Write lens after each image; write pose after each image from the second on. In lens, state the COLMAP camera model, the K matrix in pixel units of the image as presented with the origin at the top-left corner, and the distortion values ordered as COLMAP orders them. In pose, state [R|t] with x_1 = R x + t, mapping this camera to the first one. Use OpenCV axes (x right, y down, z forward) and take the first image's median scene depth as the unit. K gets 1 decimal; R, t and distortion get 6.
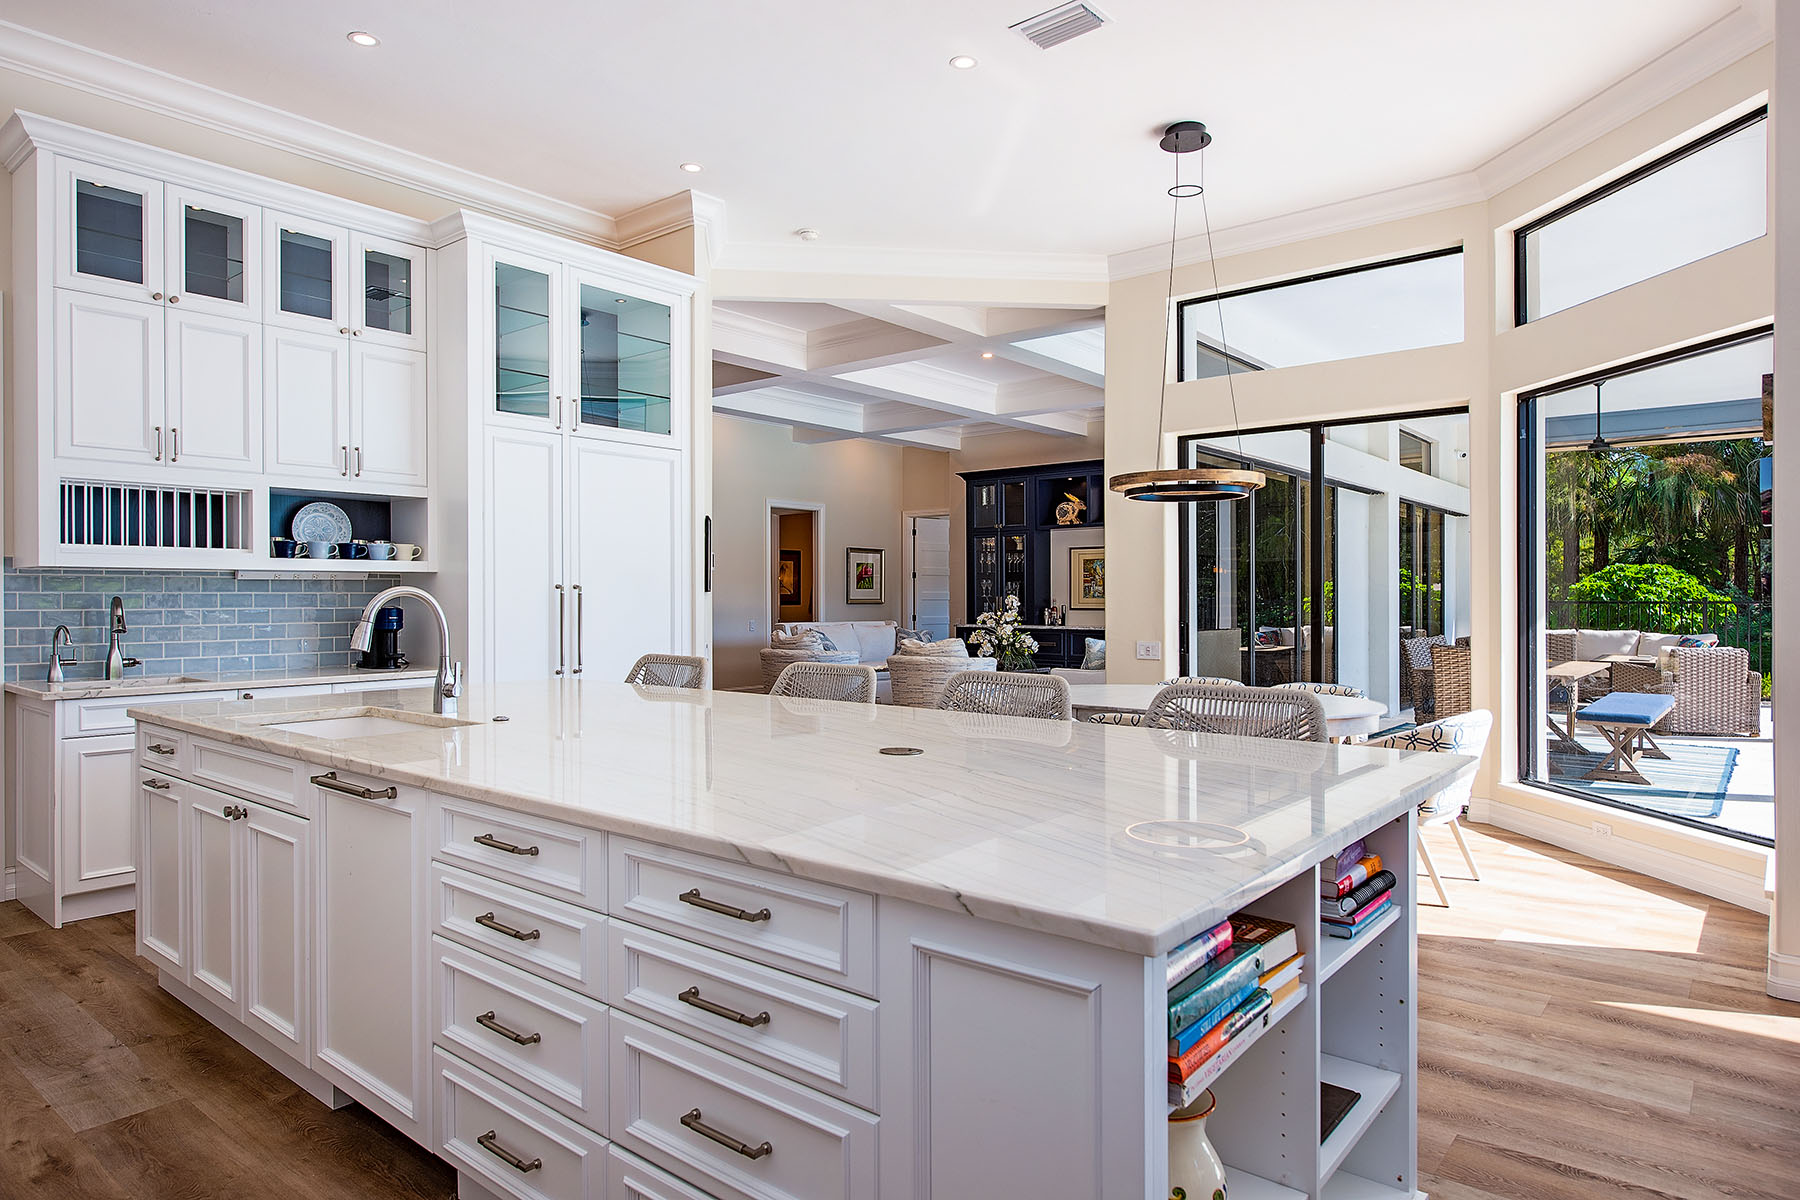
lens RADIAL K [[1044.3, 0, 897.3], [0, 1044.3, 600.7], [0, 0, 1]] dist [-0.000393, -0.000273]
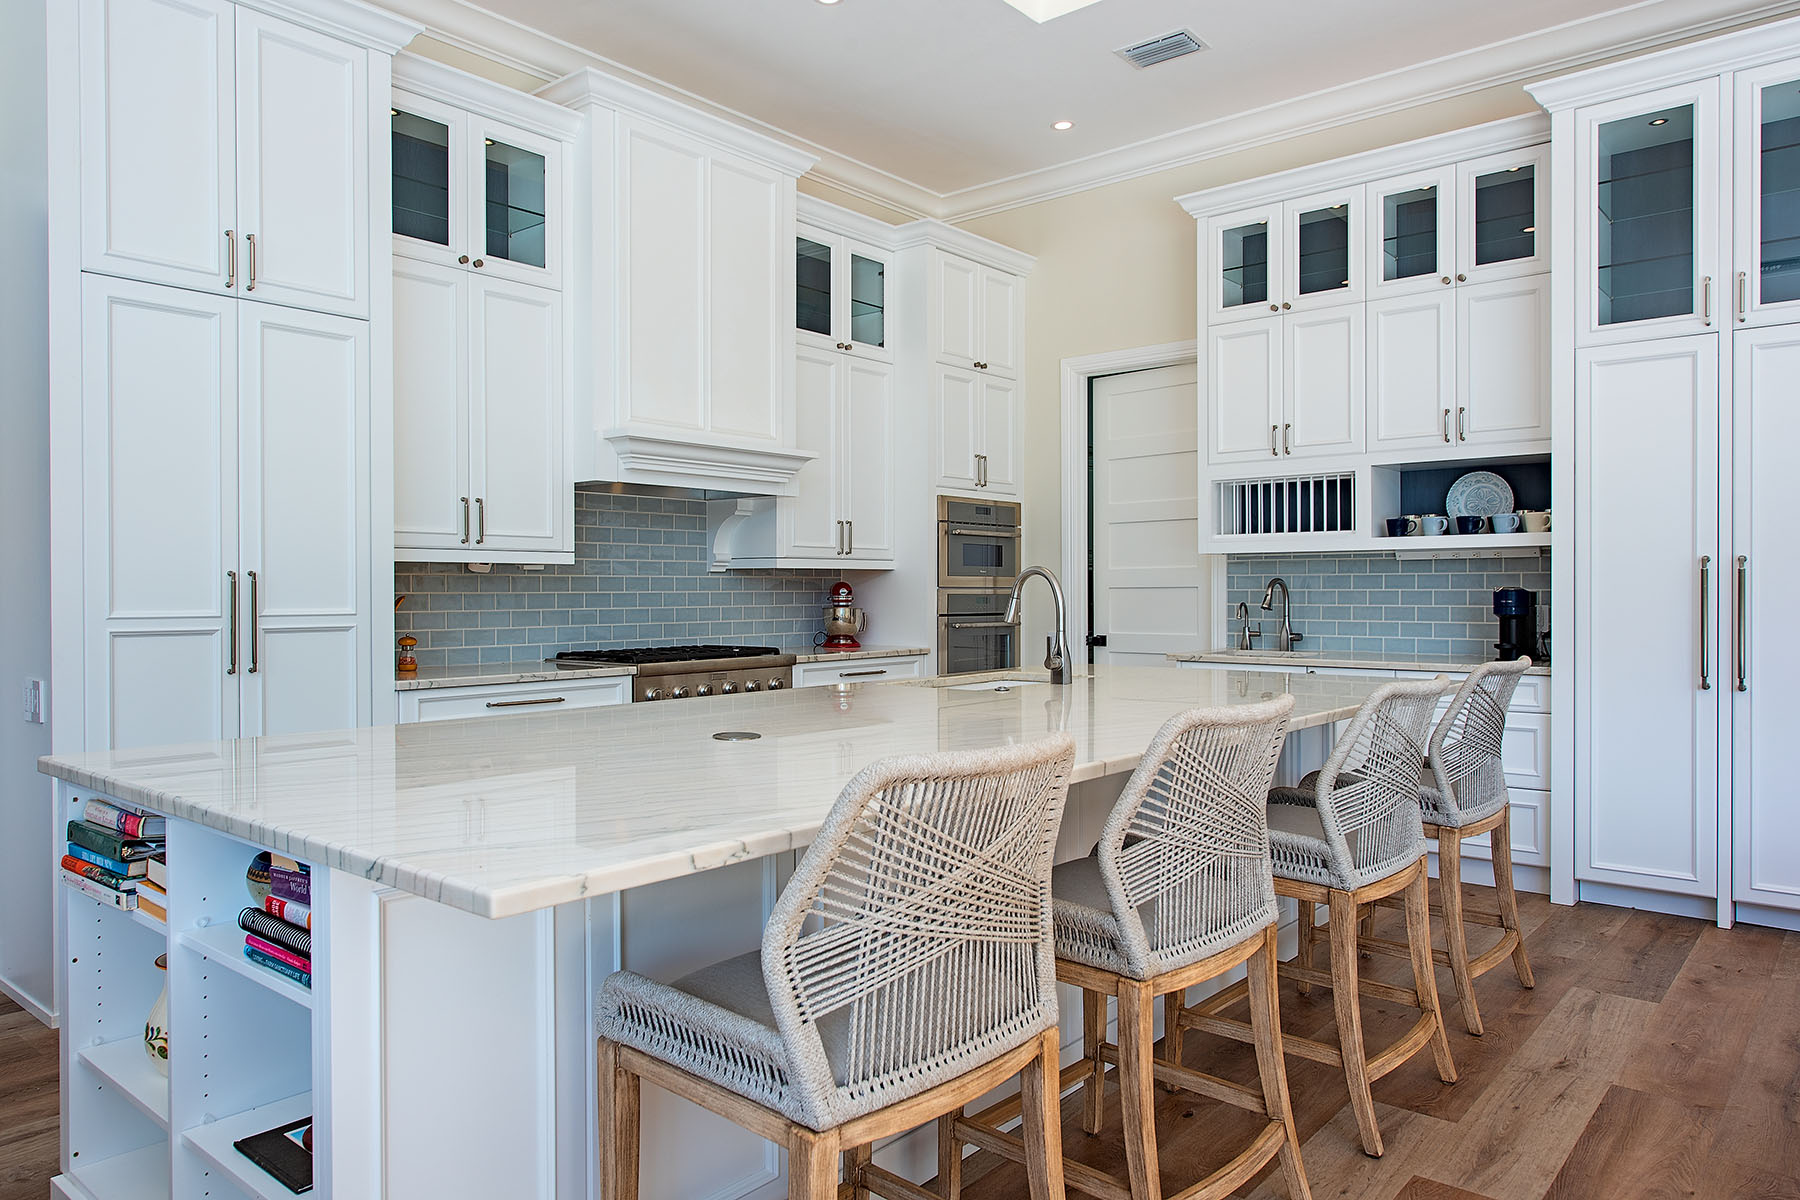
lens RADIAL K [[1185.6, 0, 897.4], [0, 1185.6, 596.3], [0, 0, 1]] dist [-0.022621, 0.000821]
pose [[-0.022109, 0.009071, -0.999714, 0.514998], [0.001743, 0.999958, 0.009034, 0.003297], [0.999754, -0.001542, -0.022123, 0.571766]]
